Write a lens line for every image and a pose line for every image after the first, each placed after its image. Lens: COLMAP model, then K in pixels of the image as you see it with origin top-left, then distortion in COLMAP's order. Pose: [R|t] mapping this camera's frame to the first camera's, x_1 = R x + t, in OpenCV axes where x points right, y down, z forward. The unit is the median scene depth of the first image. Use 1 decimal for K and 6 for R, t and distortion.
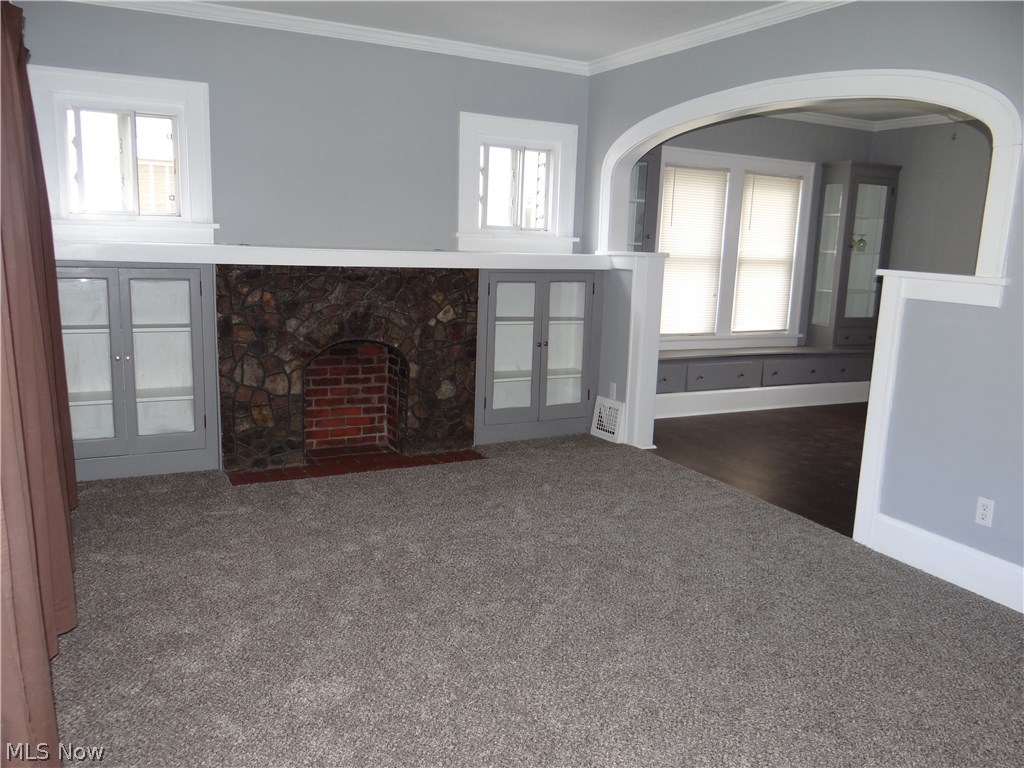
lens RADIAL K [[819.2, 0, 498.1], [0, 819.2, 379.9], [0, 0, 1]] dist [0.007124, -0.001819]
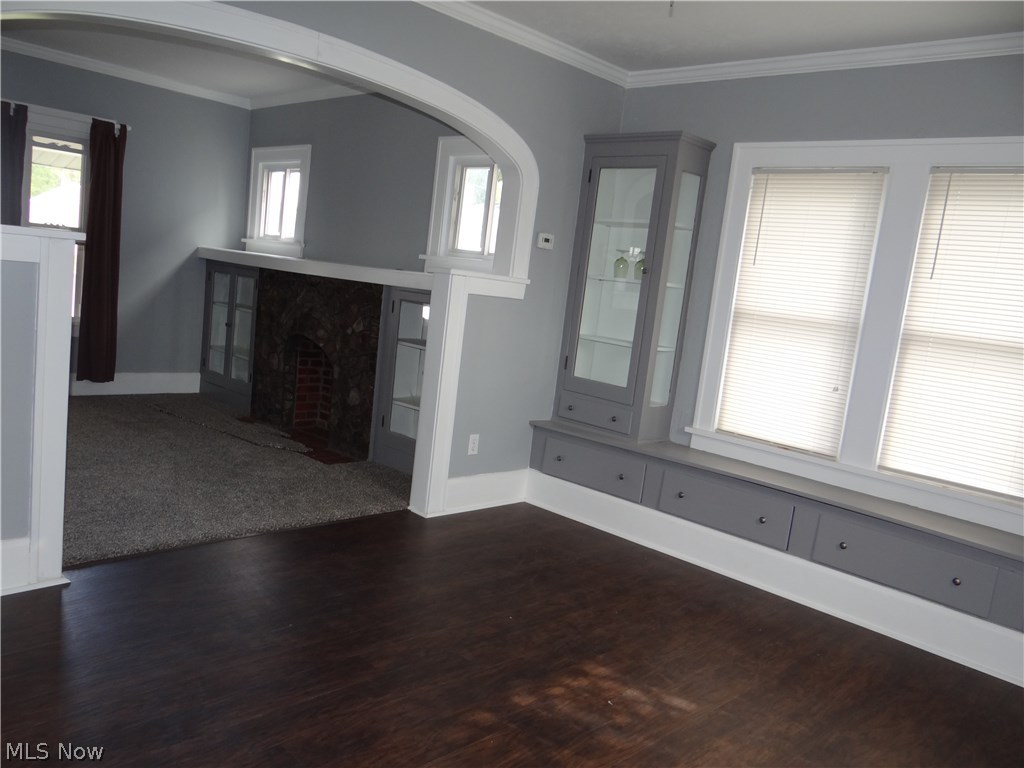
lens RADIAL K [[819.2, 0, 507.5], [0, 819.2, 378.6], [0, 0, 1]] dist [0.007124, -0.001819]
pose [[0.322986, 0.118567, -0.938947, 0.983887], [-0.257584, 0.965681, 0.033337, -0.096498], [0.910676, 0.231091, 0.342443, 0.814340]]
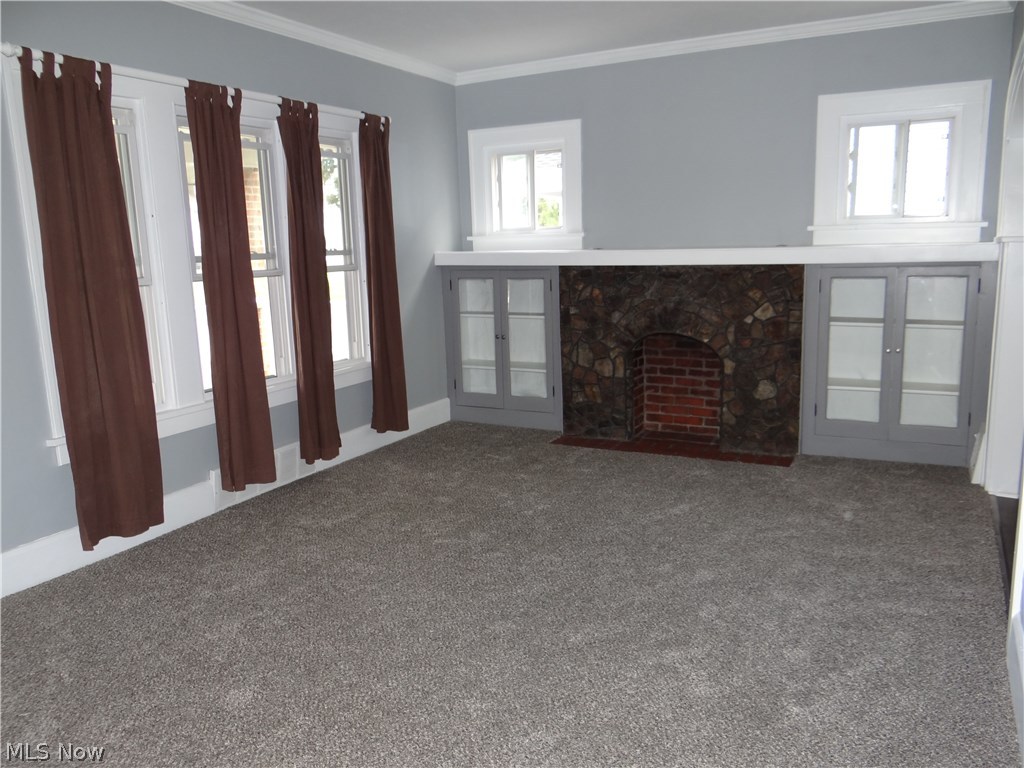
lens RADIAL K [[819.2, 0, 514.9], [0, 819.2, 375.5], [0, 0, 1]] dist [0.007124, -0.001819]
pose [[0.584815, 0.086835, -0.806505, 0.543755], [-0.094233, 0.994795, 0.038778, -0.014677], [0.805675, 0.053322, 0.589954, 0.189212]]
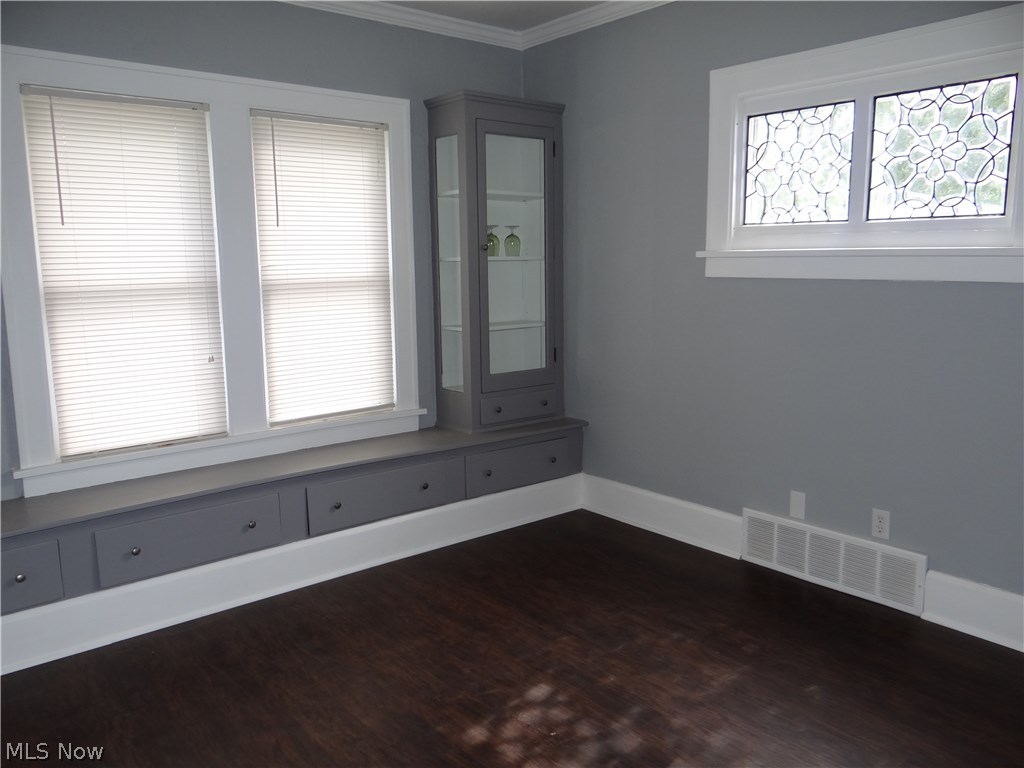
lens RADIAL K [[819.2, 0, 504.1], [0, 819.2, 379.4], [0, 0, 1]] dist [0.007124, -0.001819]
pose [[0.976836, -0.083650, 0.196962, 0.461801], [0.086218, 0.996266, -0.004484, -0.100182], [-0.195851, 0.021362, 0.980401, 0.647278]]
